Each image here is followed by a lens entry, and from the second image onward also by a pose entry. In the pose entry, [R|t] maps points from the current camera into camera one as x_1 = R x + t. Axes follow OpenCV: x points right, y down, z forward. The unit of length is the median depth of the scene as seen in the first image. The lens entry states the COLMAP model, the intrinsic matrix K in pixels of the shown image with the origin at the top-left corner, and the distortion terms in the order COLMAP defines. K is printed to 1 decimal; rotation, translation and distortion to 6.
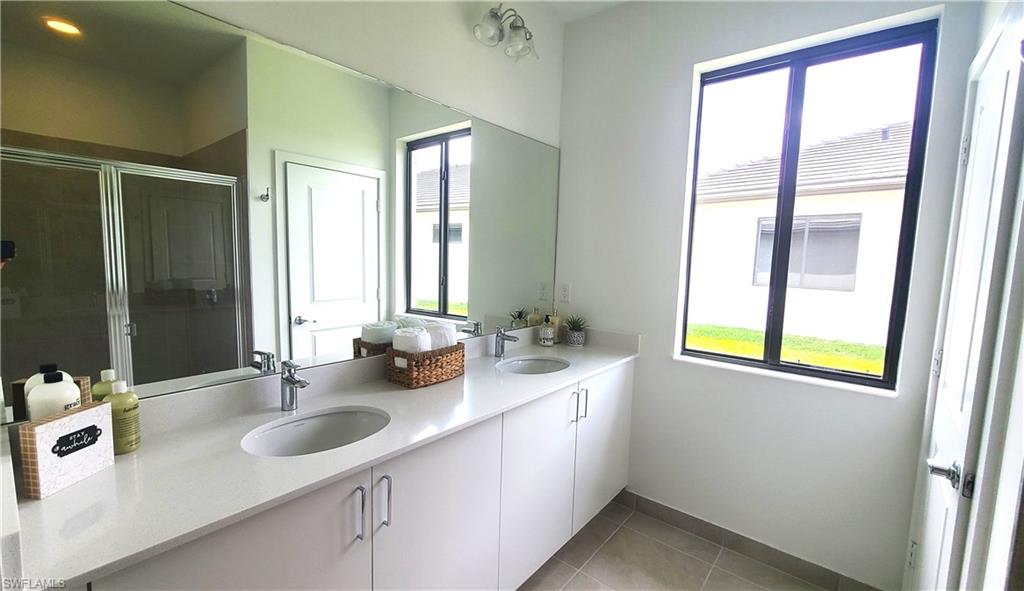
lens RADIAL K [[431.2, 0, 500.4], [0, 431.2, 297.6], [0, 0, 1]] dist [-0.000918, -0.000033]
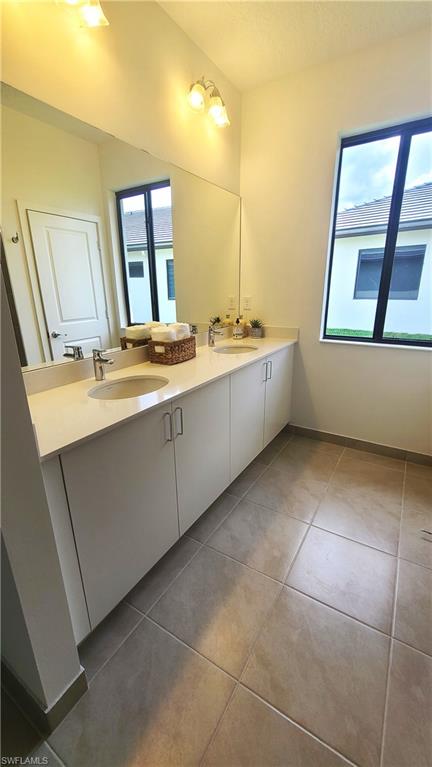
lens RADIAL K [[313.6, 0, 216.0], [0, 313.6, 383.5], [0, 0, 1]] dist [-0.001968, -0.000145]
pose [[0.989287, -0.078966, 0.122786, -0.142177], [0.052500, 0.977250, 0.205491, 0.040255], [-0.136219, -0.196843, 0.970926, -0.111420]]
